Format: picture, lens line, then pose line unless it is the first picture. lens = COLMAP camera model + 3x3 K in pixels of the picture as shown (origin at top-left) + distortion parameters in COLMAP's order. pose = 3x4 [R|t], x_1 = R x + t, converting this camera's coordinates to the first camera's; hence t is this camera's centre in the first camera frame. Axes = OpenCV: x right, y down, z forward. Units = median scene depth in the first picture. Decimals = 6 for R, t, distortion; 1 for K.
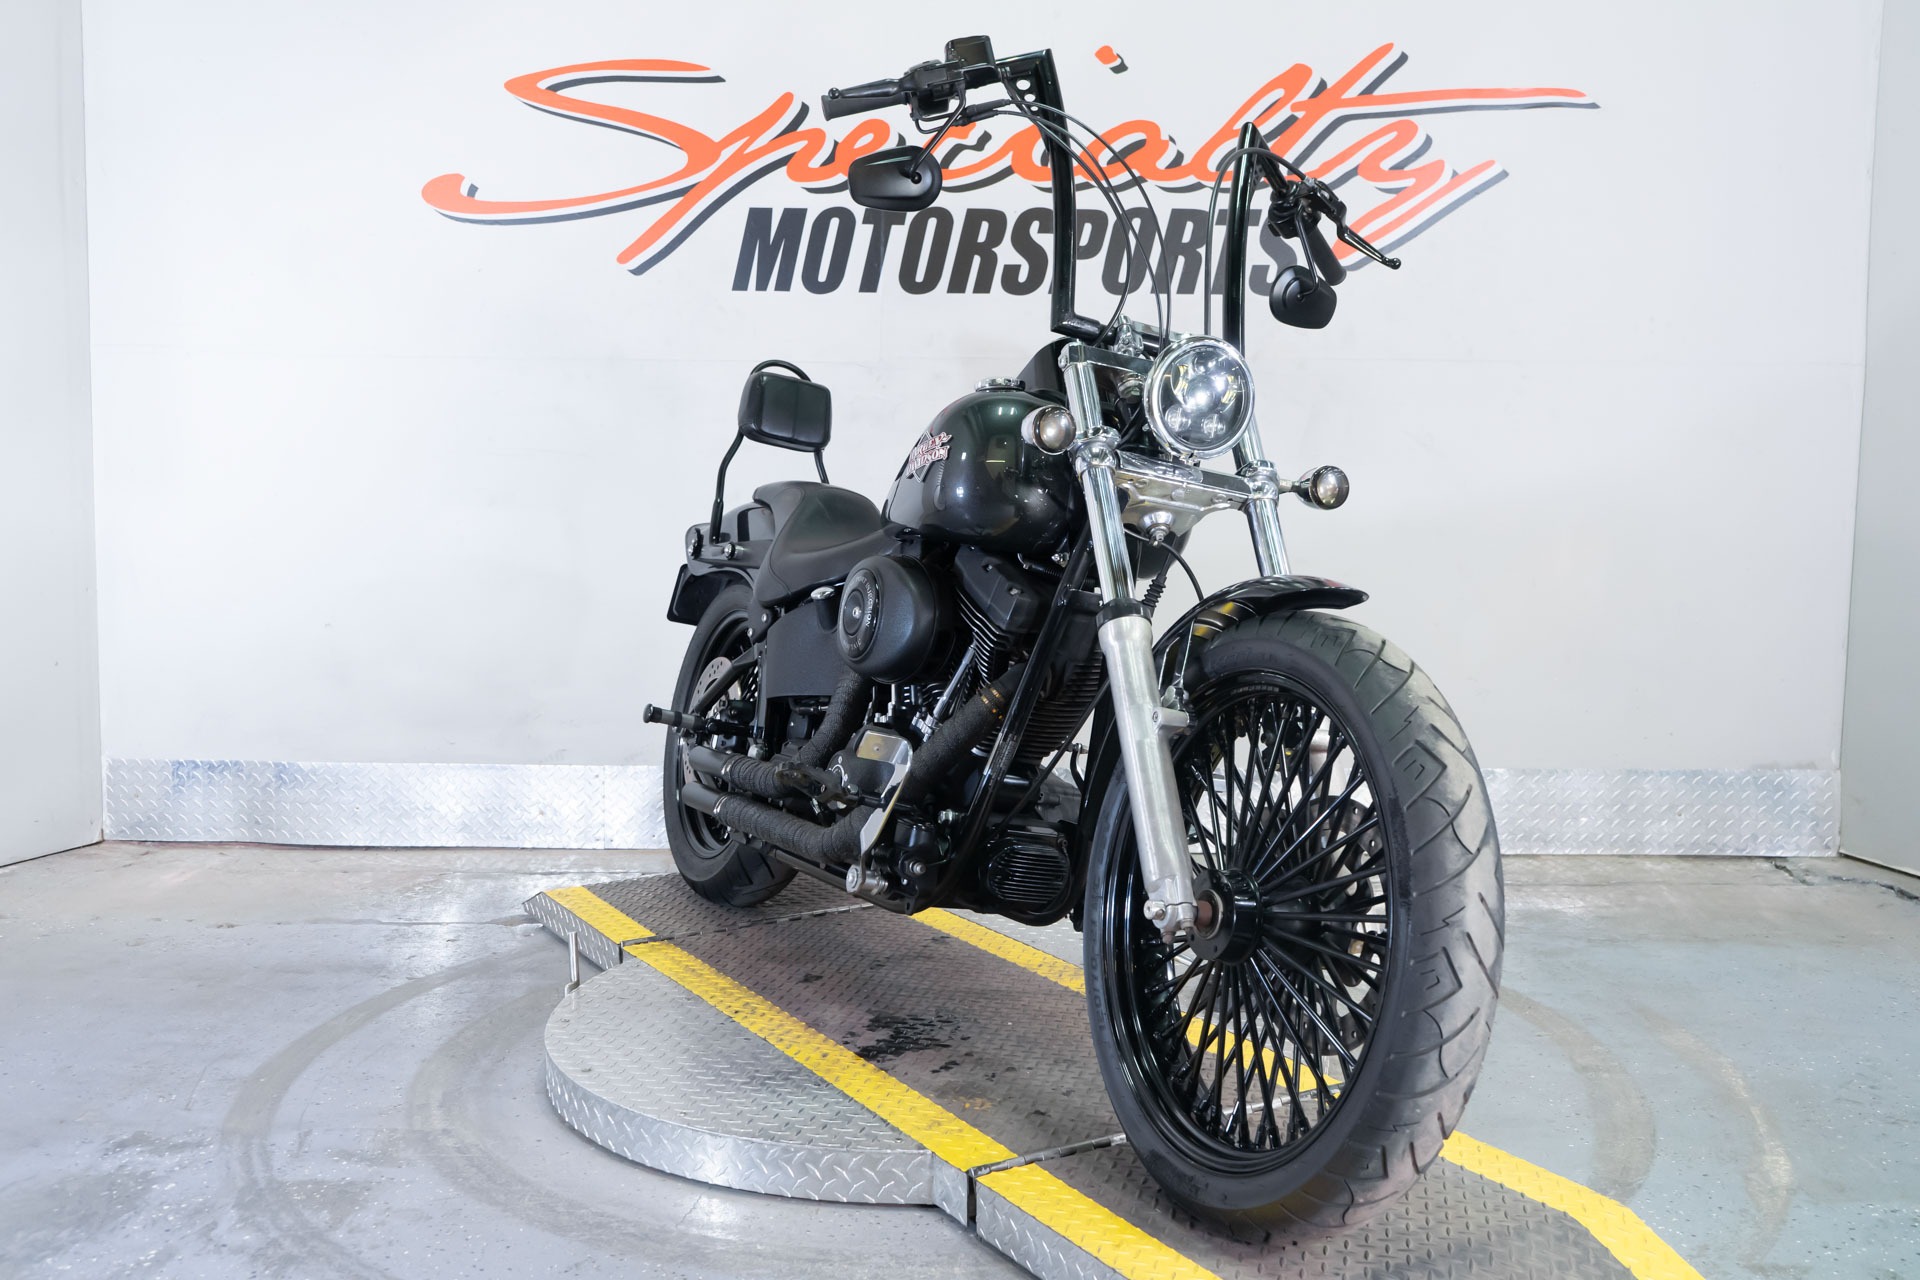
lens RADIAL K [[1845.2, 0, 958.7], [0, 1845.2, 641.2], [0, 0, 1]] dist [-0.001798, 0.009595]
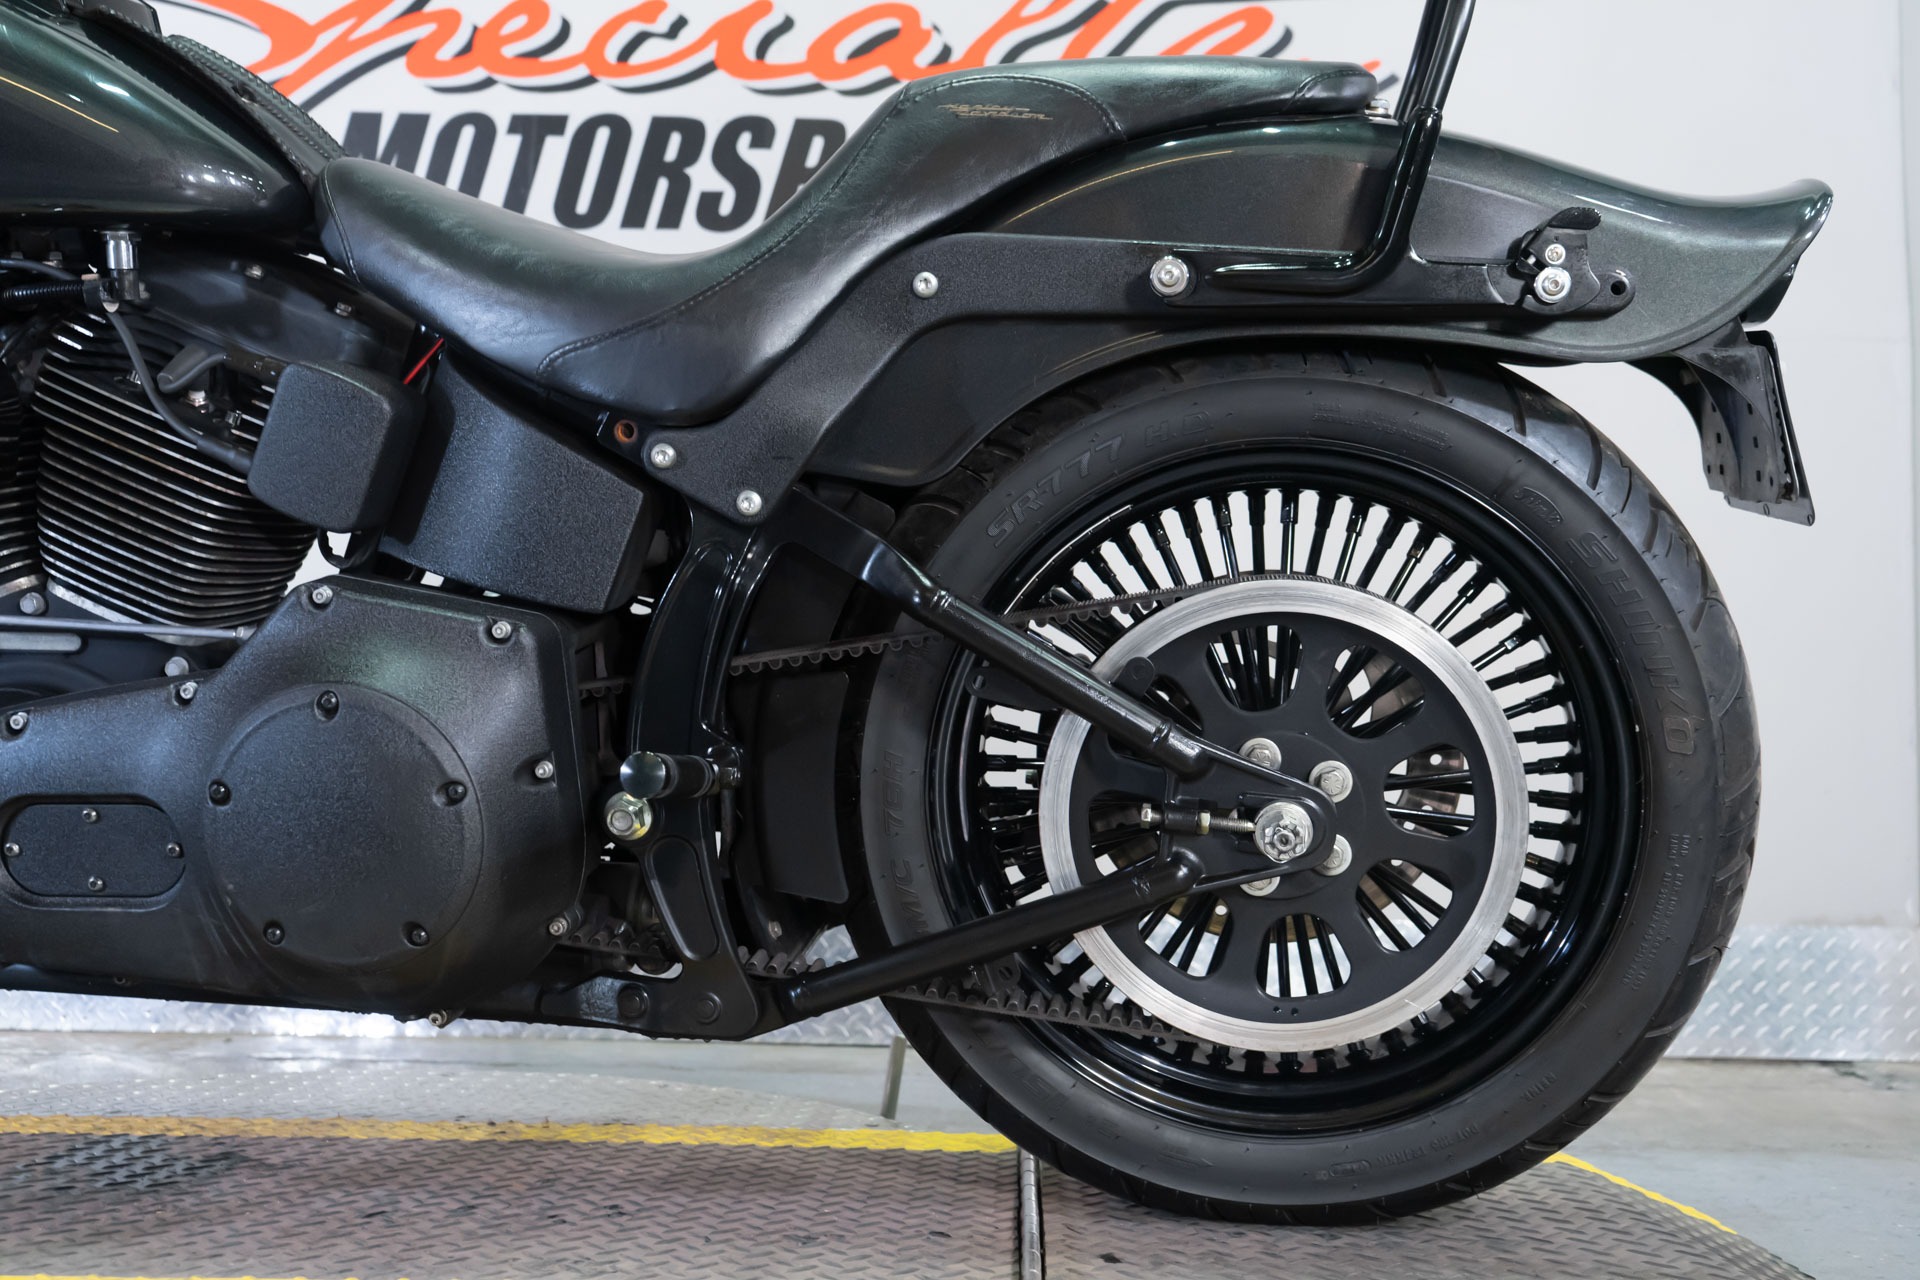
lens RADIAL K [[1765.9, 0, 984.1], [0, 1765.9, 640.7], [0, 0, 1]] dist [0.006251, 0.016330]
pose [[0.999436, 0.019178, 0.027557, 0.118863], [-0.013426, 0.980611, -0.195503, 0.098591], [-0.030772, 0.195023, 0.980316, 0.362202]]
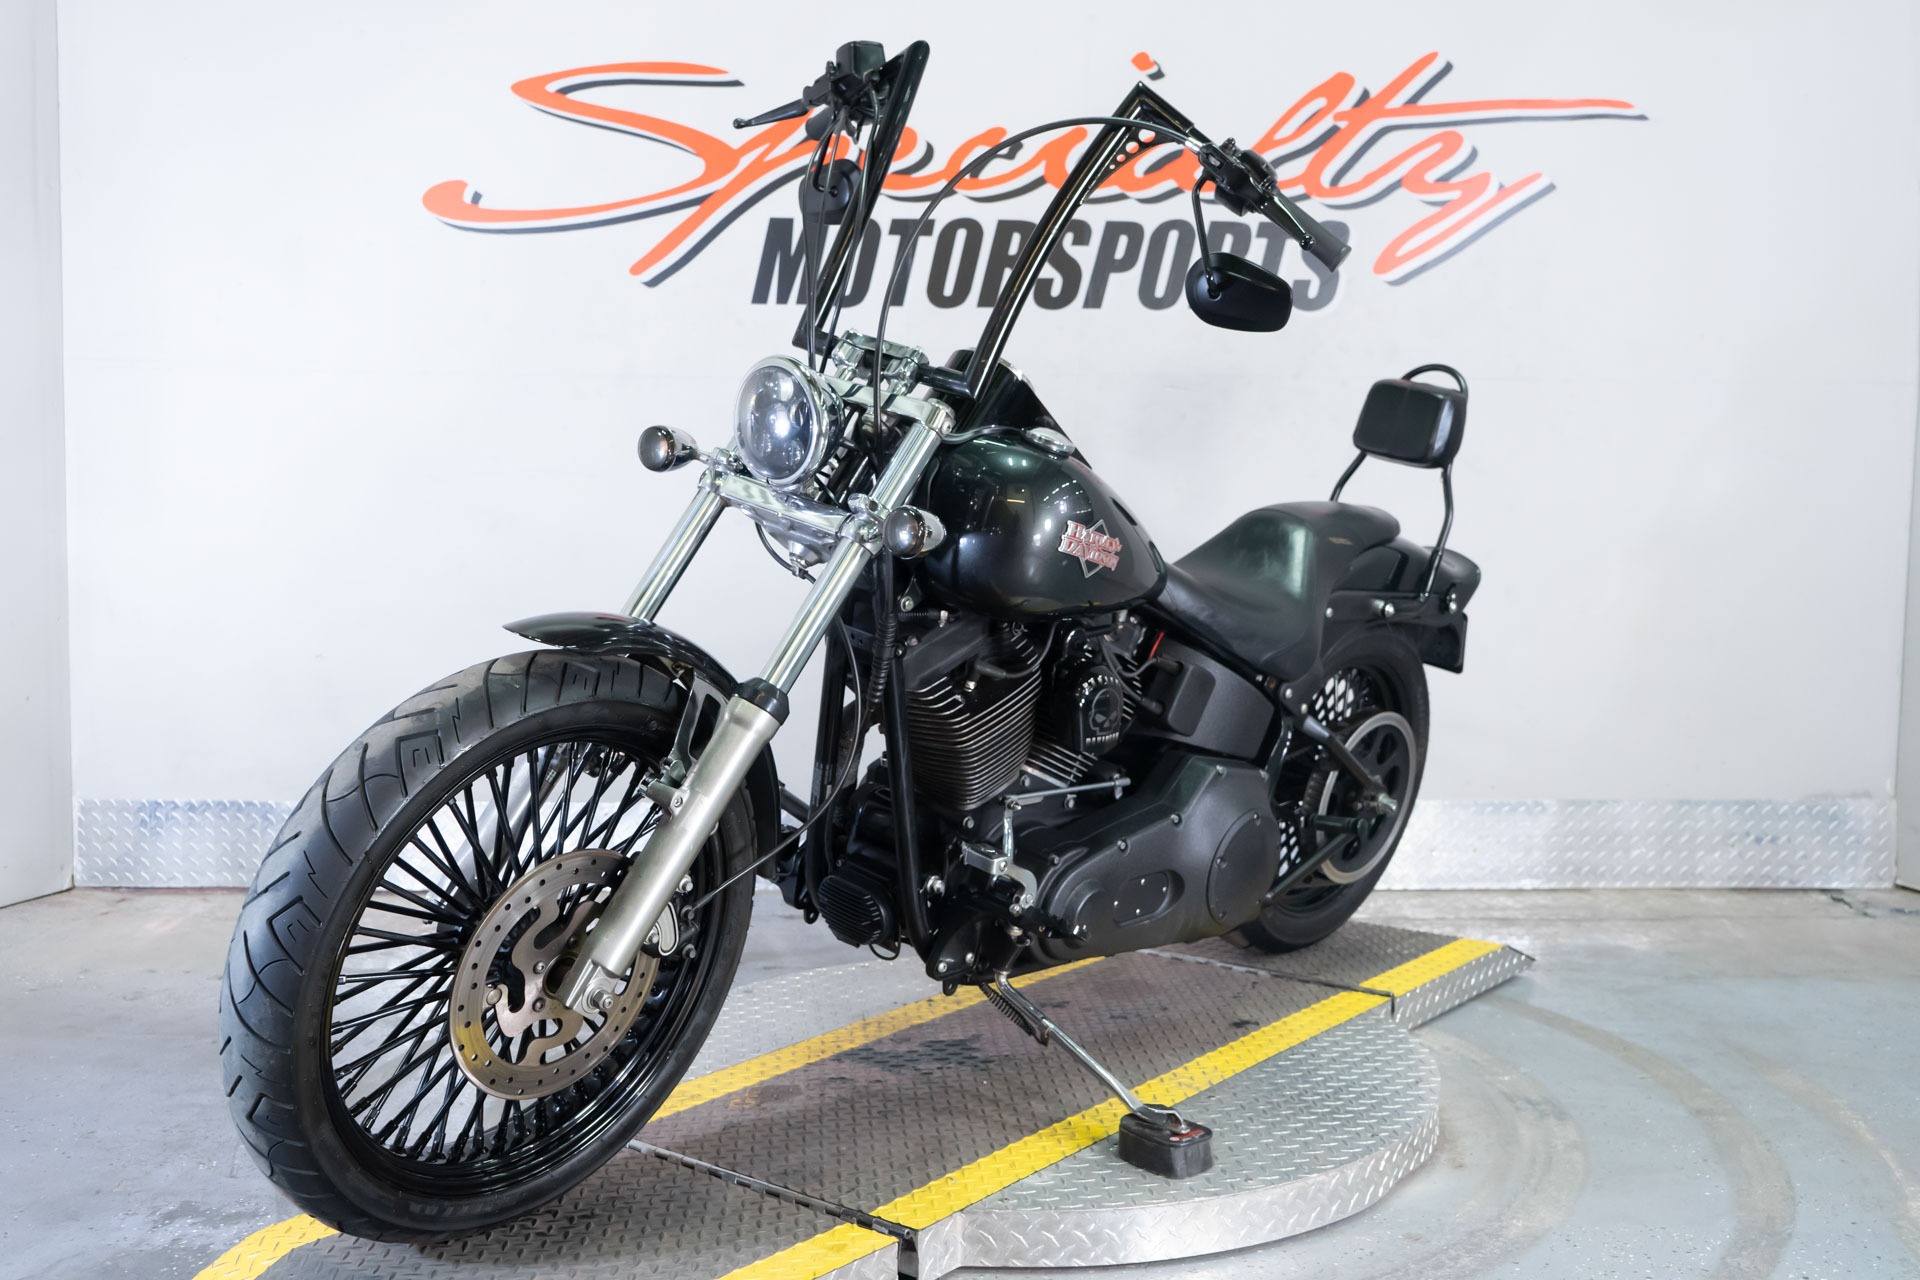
lens RADIAL K [[1914.7, 0, 956.5], [0, 1914.7, 636.8], [0, 0, 1]] dist [0.001691, 0.017207]
pose [[0.999180, -0.003473, 0.040336, -0.058024], [0.004159, 0.999848, -0.016933, -0.000545], [-0.040271, 0.017087, 0.999043, 0.008671]]
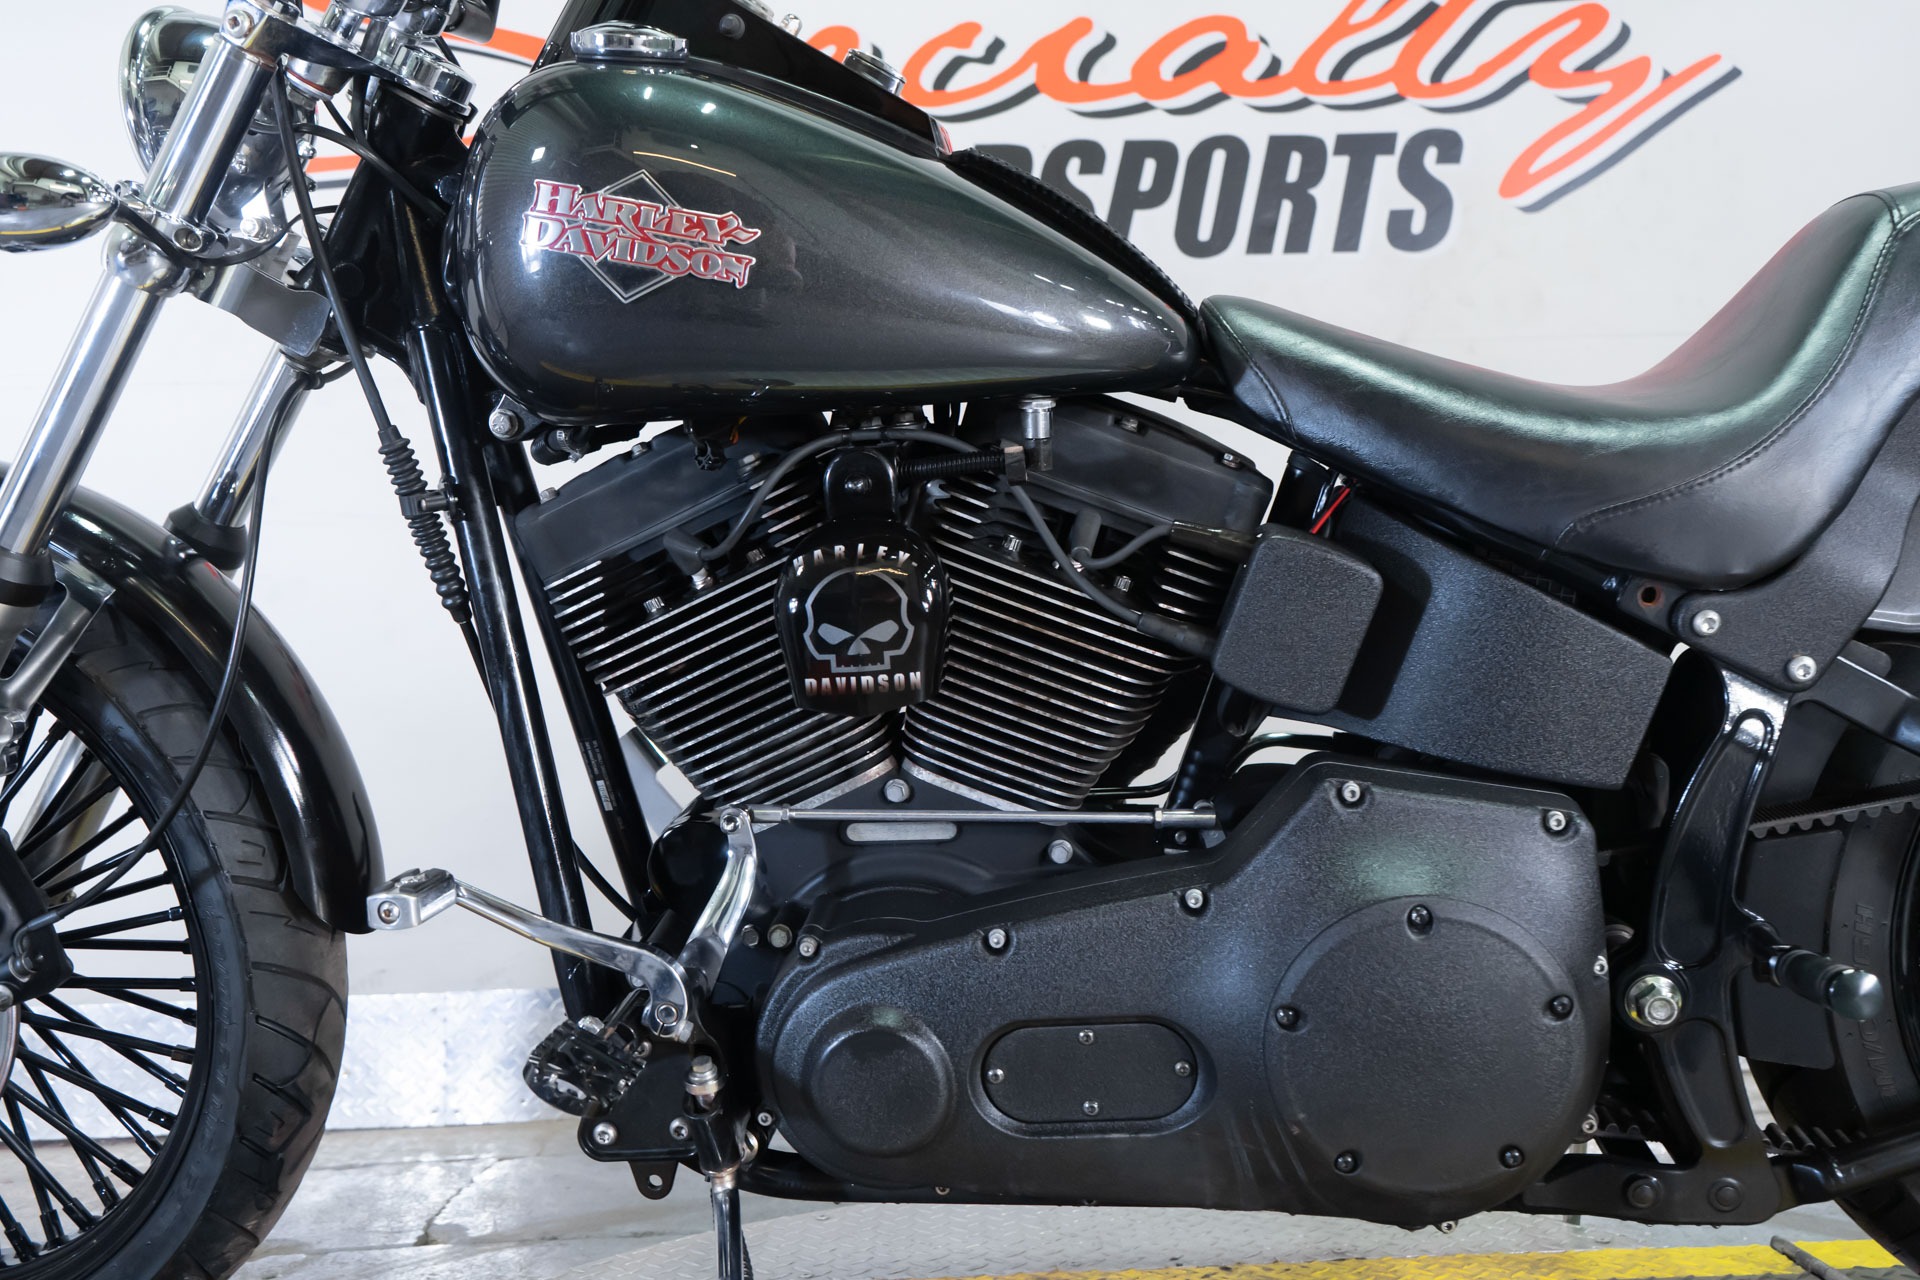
lens RADIAL K [[1765.9, 0, 984.1], [0, 1765.9, 640.7], [0, 0, 1]] dist [0.006251, 0.016330]
pose [[0.997388, -0.036724, 0.062194, -0.039793], [0.046691, 0.984806, -0.167264, 0.059141], [-0.055106, 0.169731, 0.983948, 0.381062]]
